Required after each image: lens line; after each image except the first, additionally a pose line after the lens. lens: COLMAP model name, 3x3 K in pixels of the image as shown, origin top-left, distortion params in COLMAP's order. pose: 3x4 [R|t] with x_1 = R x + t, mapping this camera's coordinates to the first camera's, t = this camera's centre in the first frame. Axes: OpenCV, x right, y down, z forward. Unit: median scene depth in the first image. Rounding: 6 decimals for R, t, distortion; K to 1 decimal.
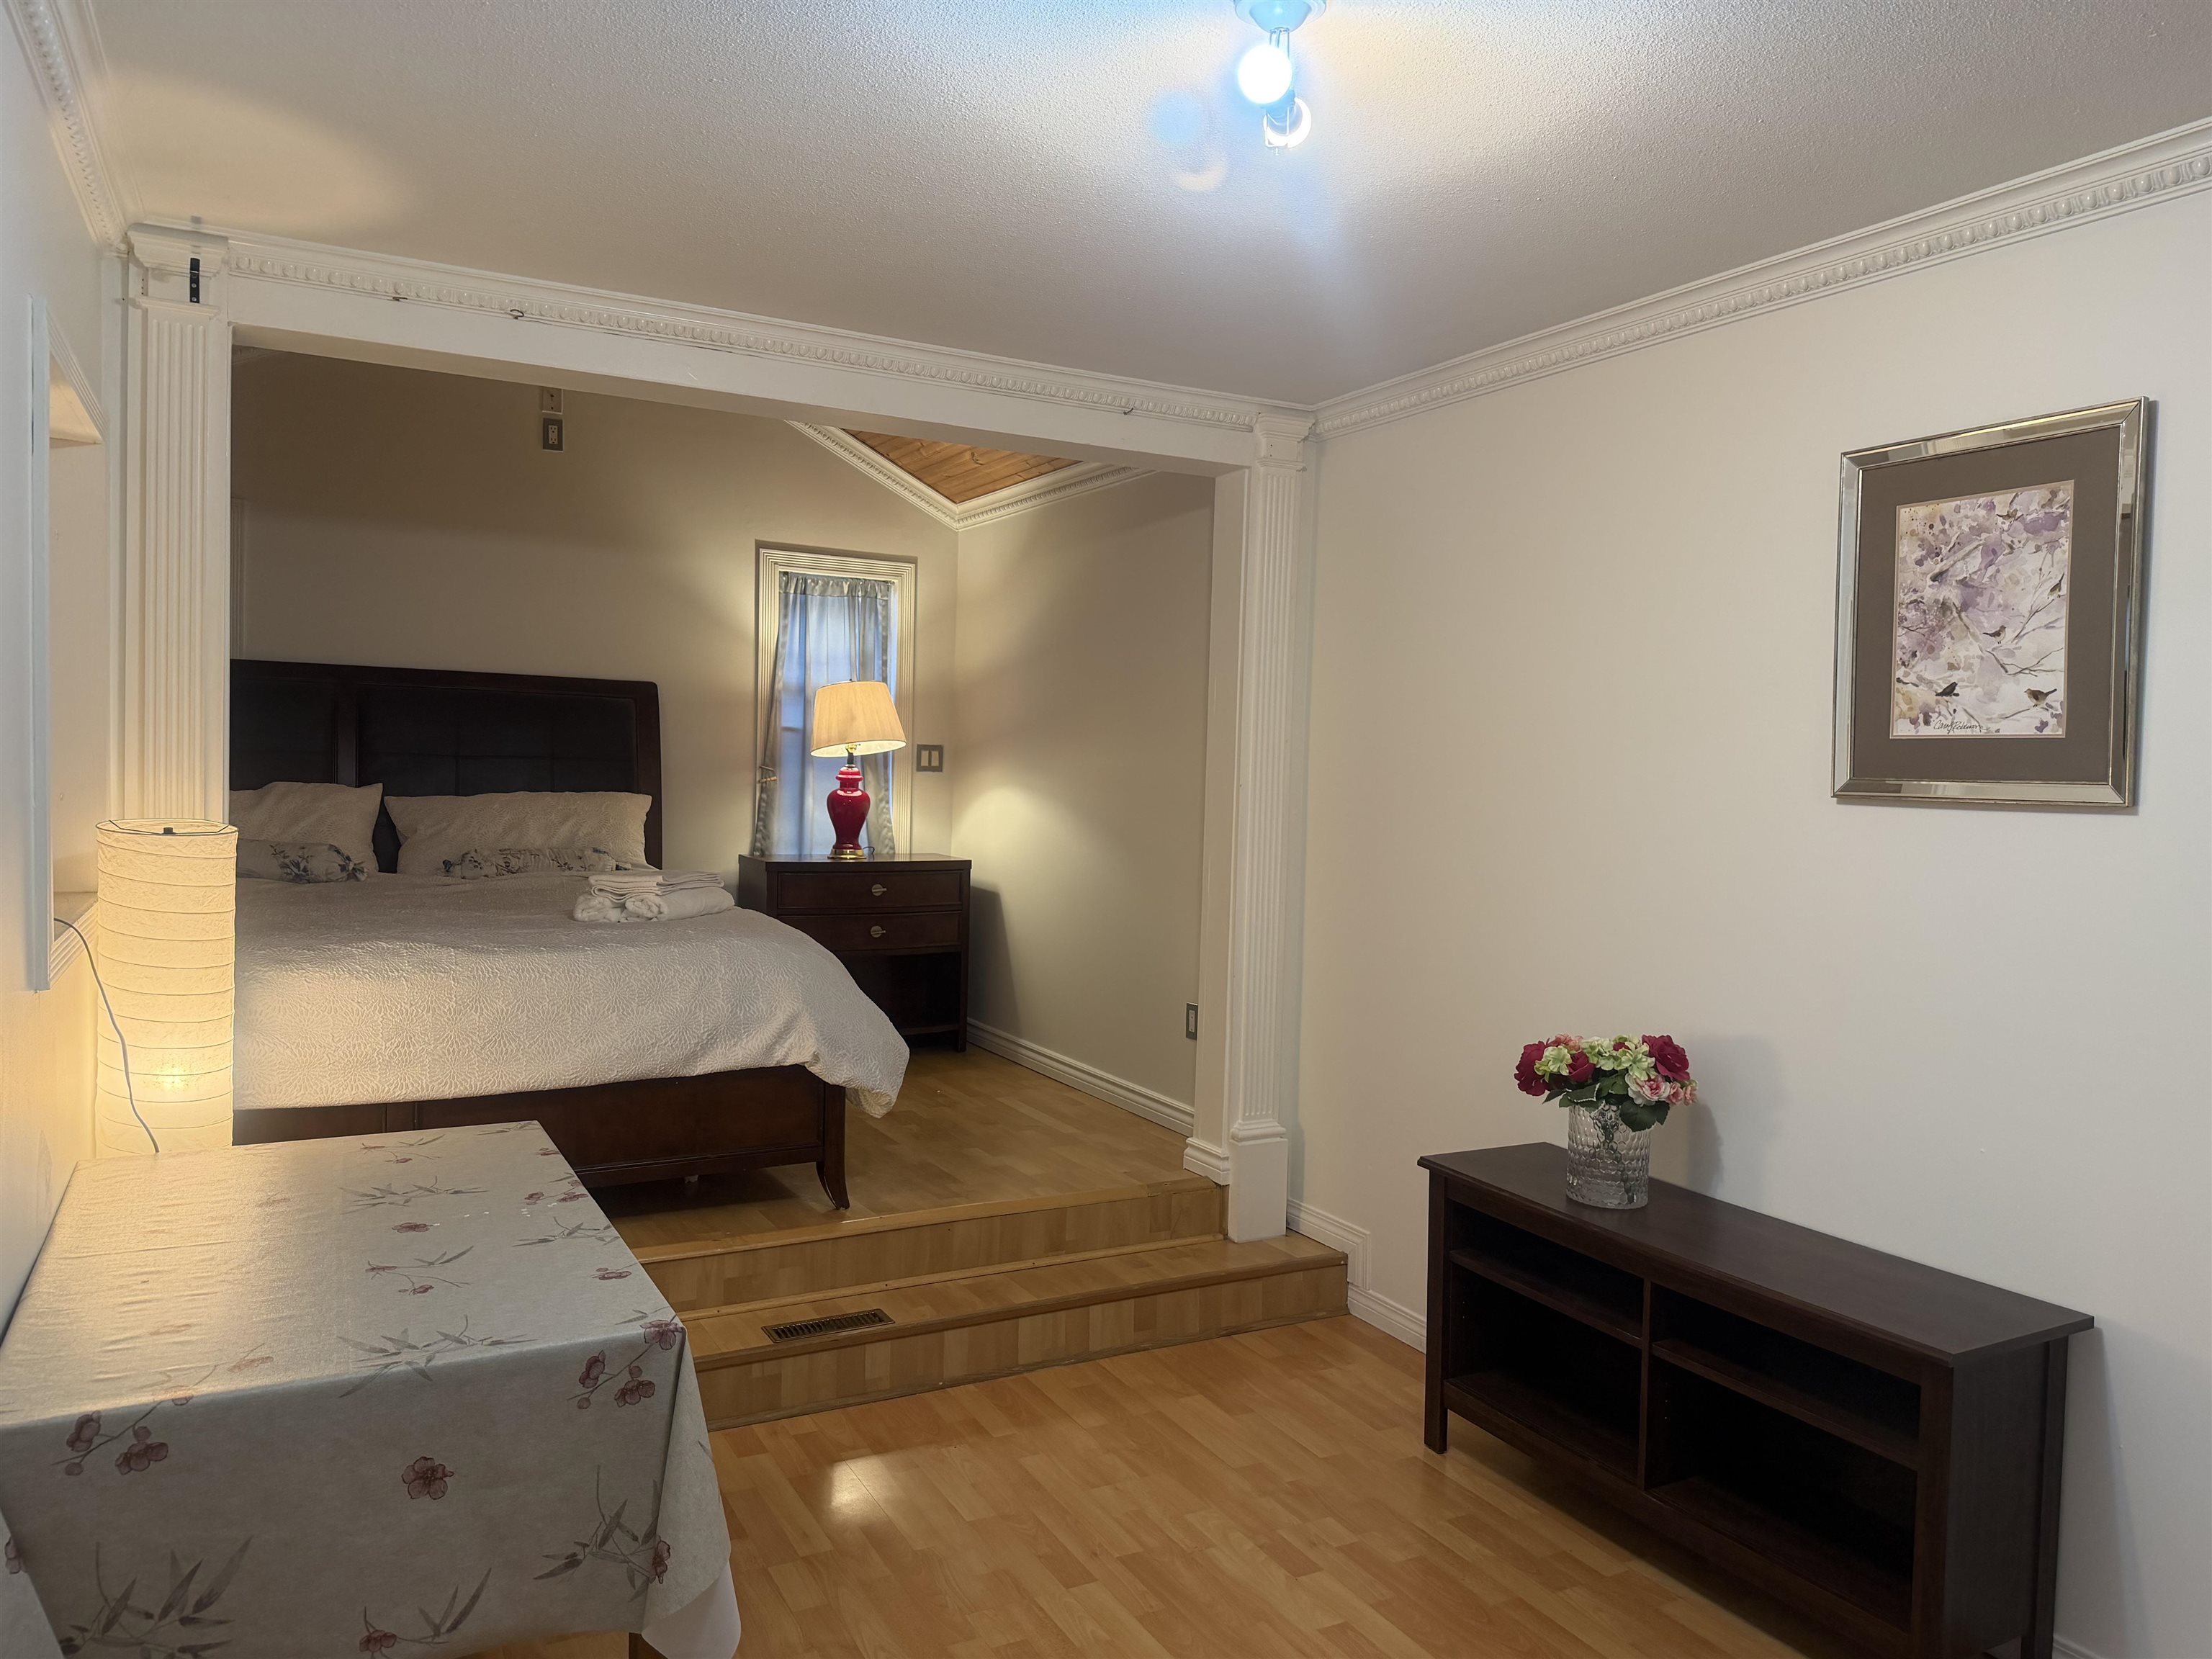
lens RADIAL K [[1545.7, 0, 1106.0], [0, 1545.7, 829.5], [0, 0, 1]] dist [0.003185, -0.006194]
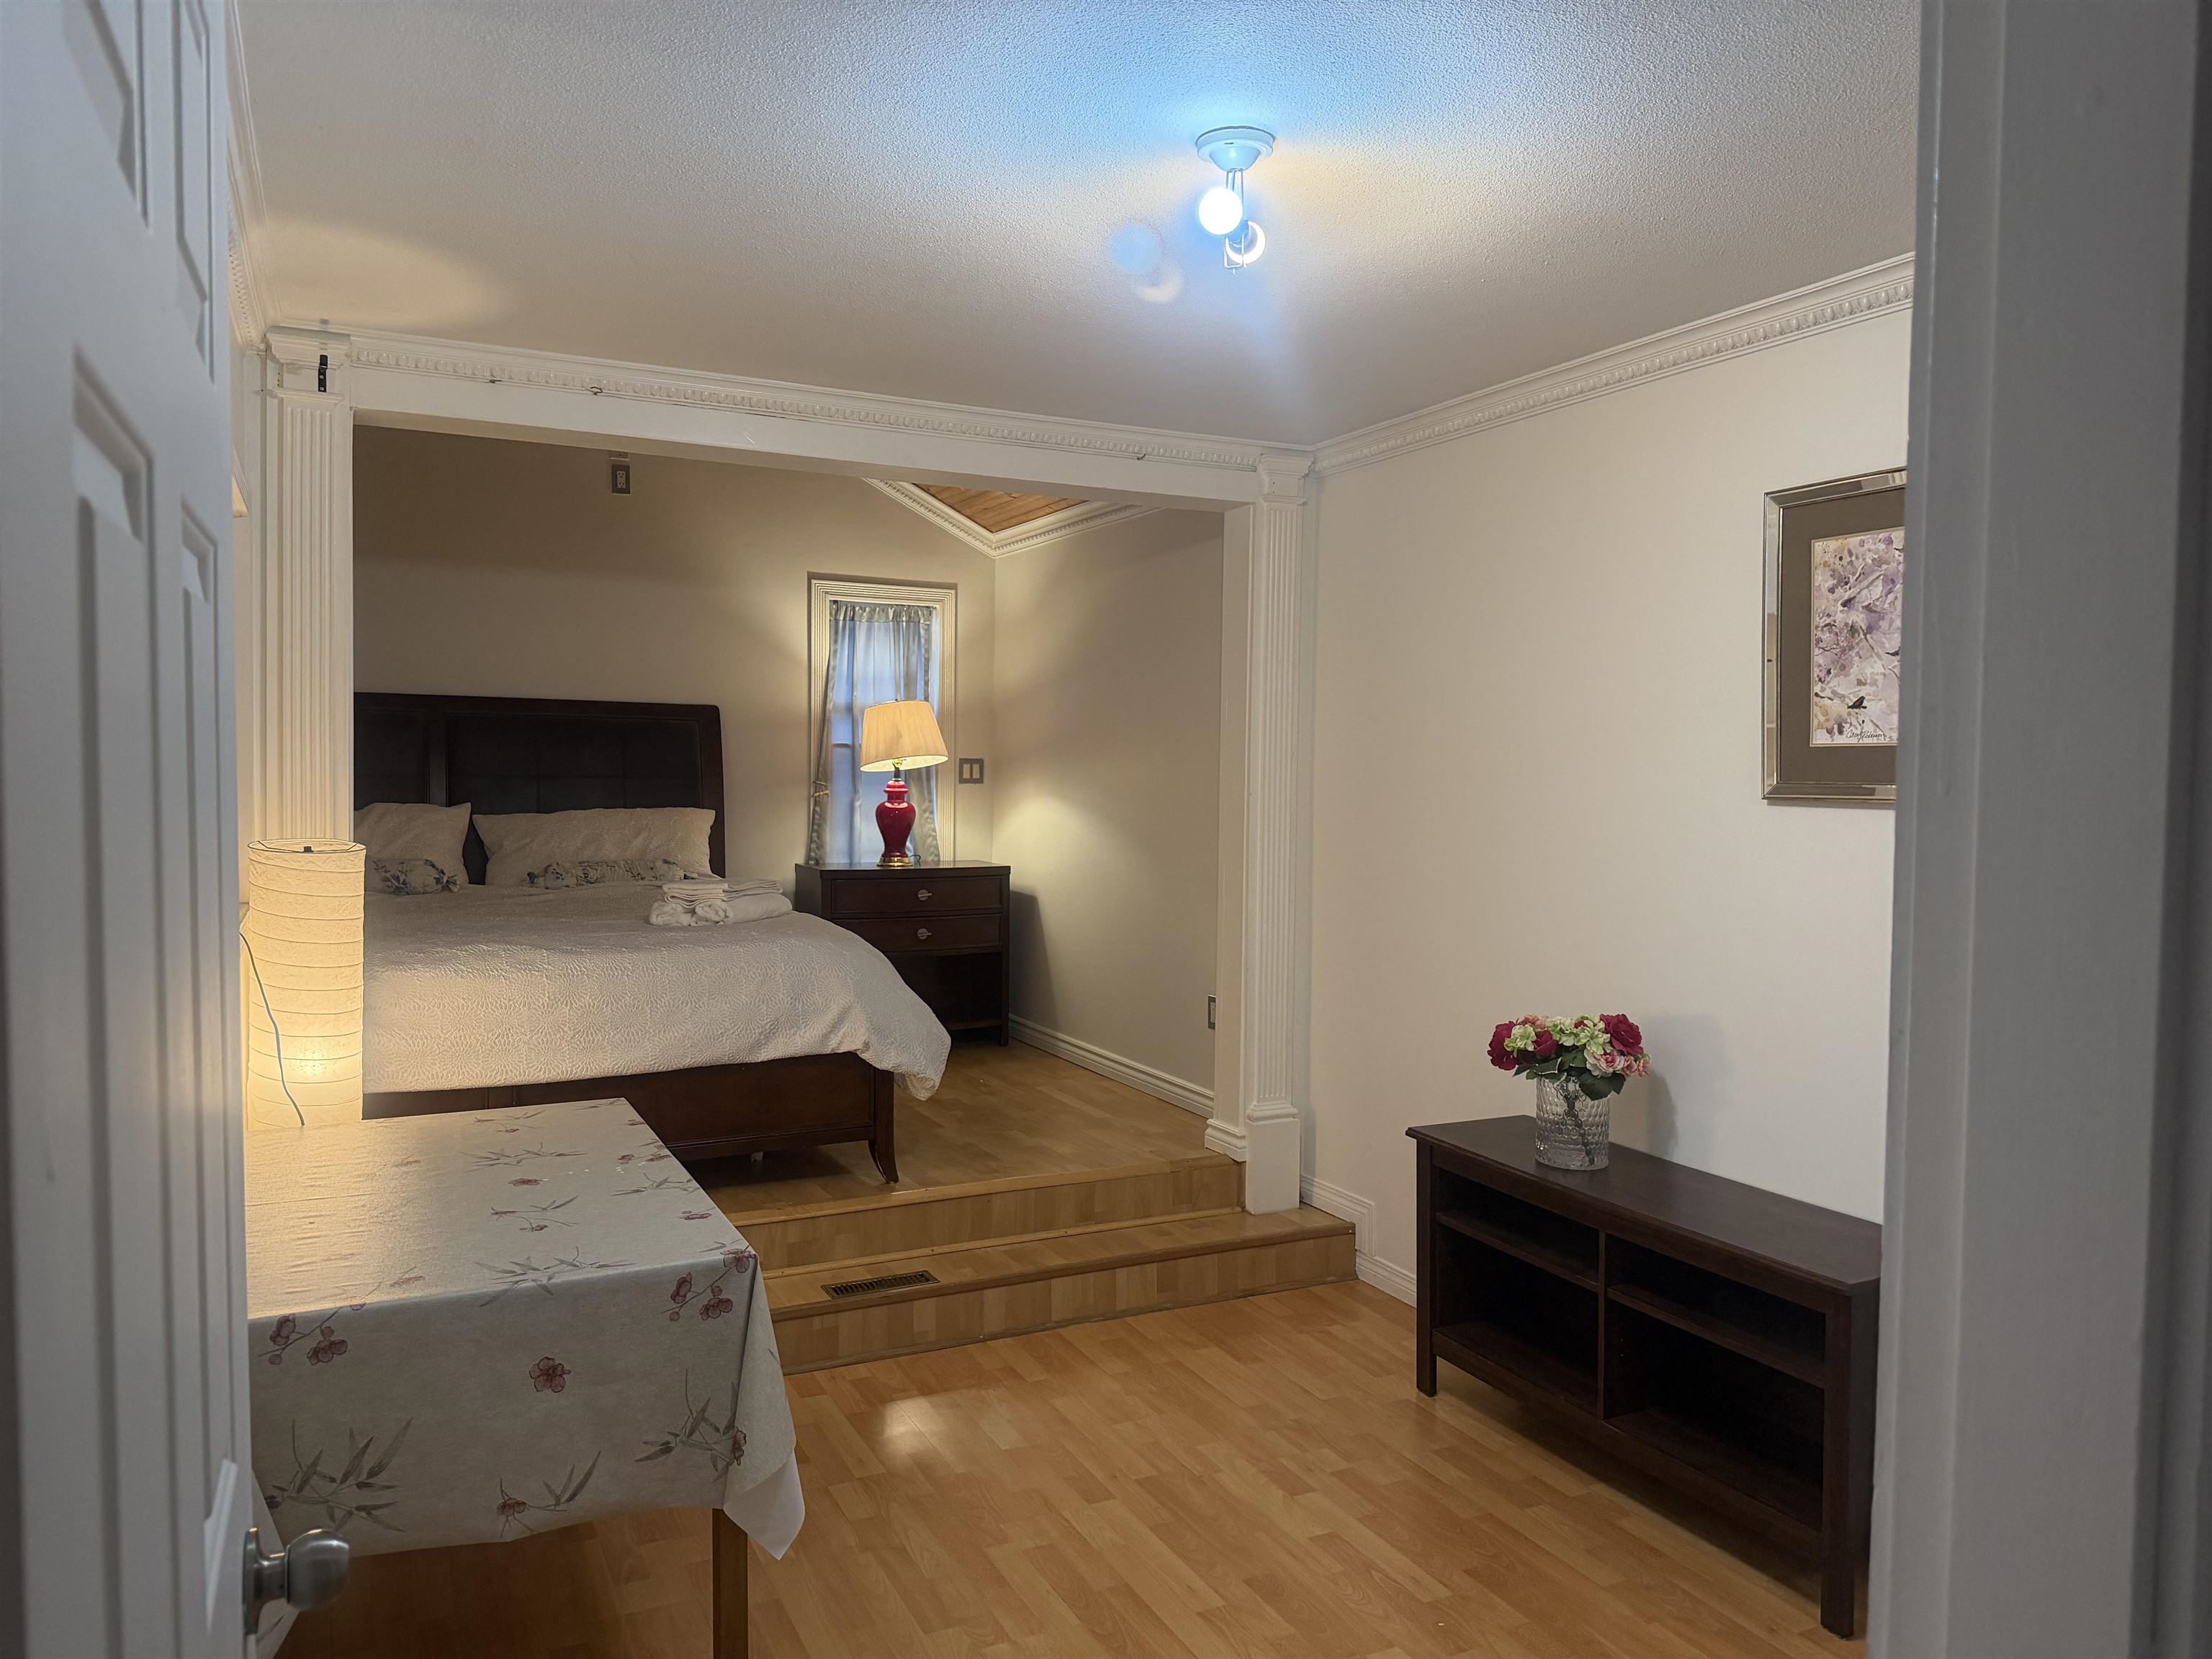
lens RADIAL K [[1539.5, 0, 1103.9], [0, 1539.5, 819.9], [0, 0, 1]] dist [0.003535, 0.001436]
pose [[0.999307, -0.014034, -0.034487, 0.024069], [0.013698, 0.999856, -0.009982, -0.000998], [0.034622, 0.009503, 0.999355, -0.104514]]
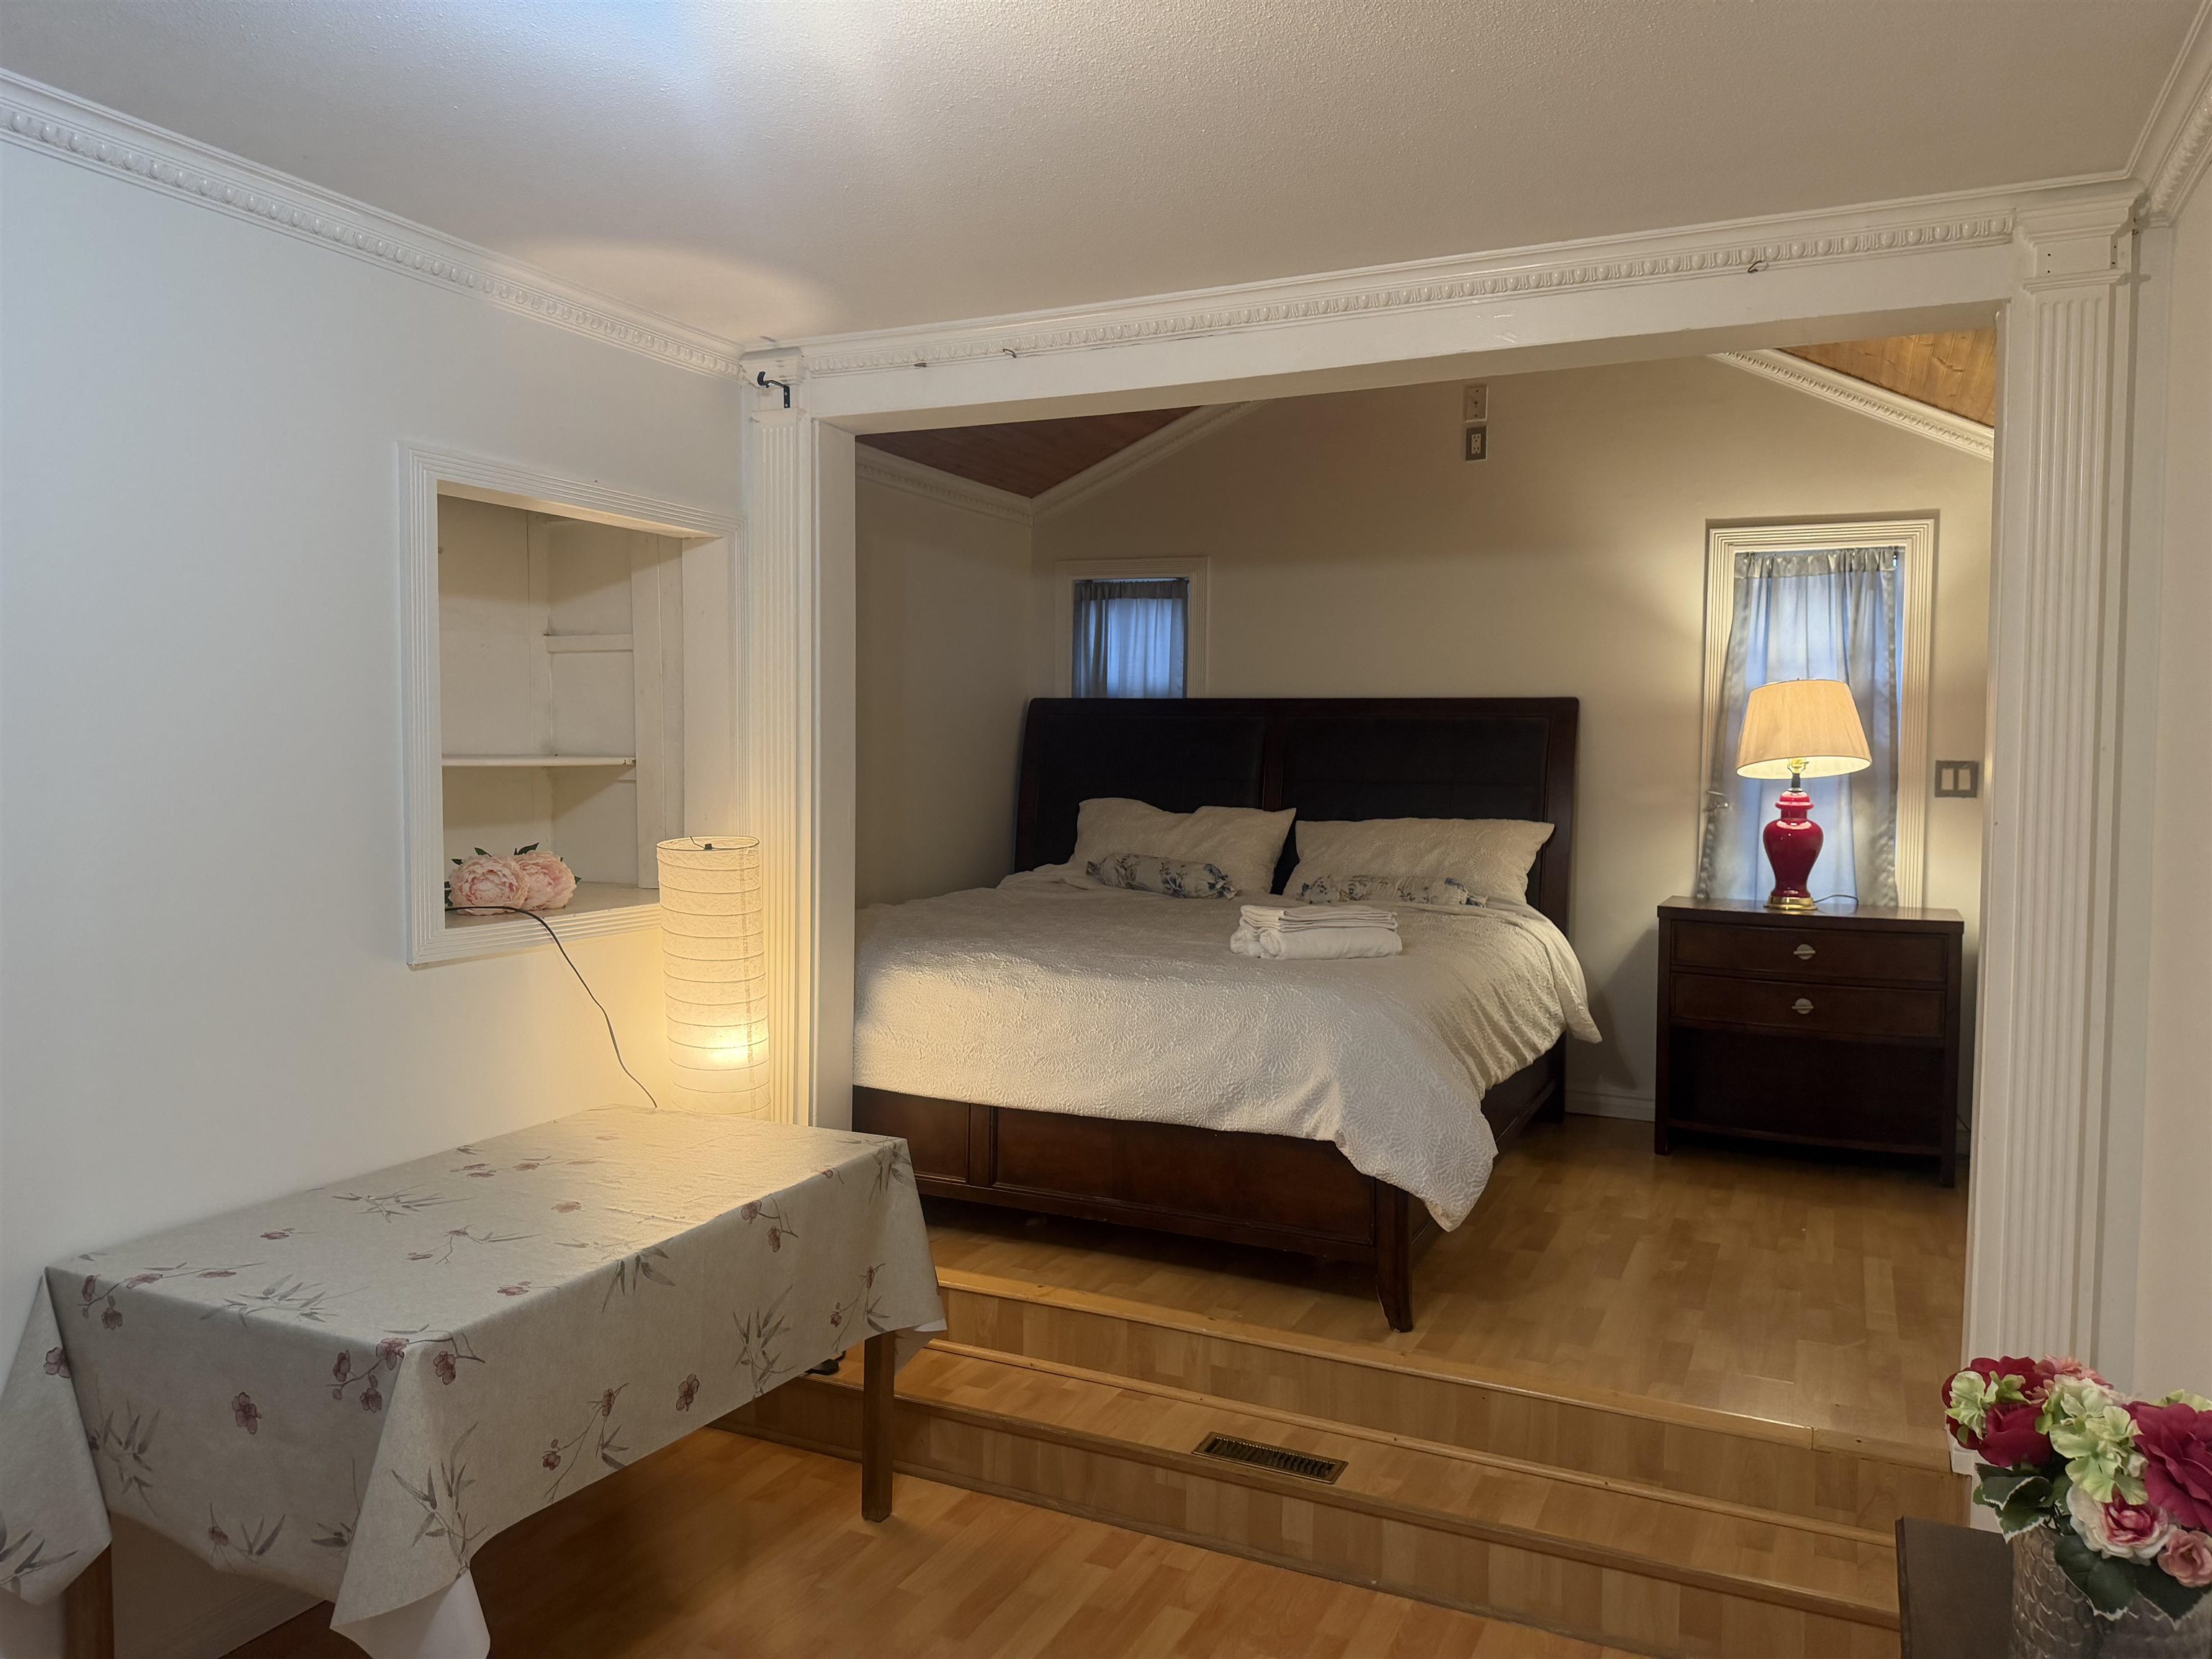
lens RADIAL K [[1549.3, 0, 1103.3], [0, 1549.3, 812.3], [0, 0, 1]] dist [0.085722, -0.100674]
pose [[0.588731, 0.010706, -0.808258, 0.440349], [-0.031251, 0.999466, -0.009524, -0.018560], [0.807725, 0.030866, 0.588751, 0.402655]]
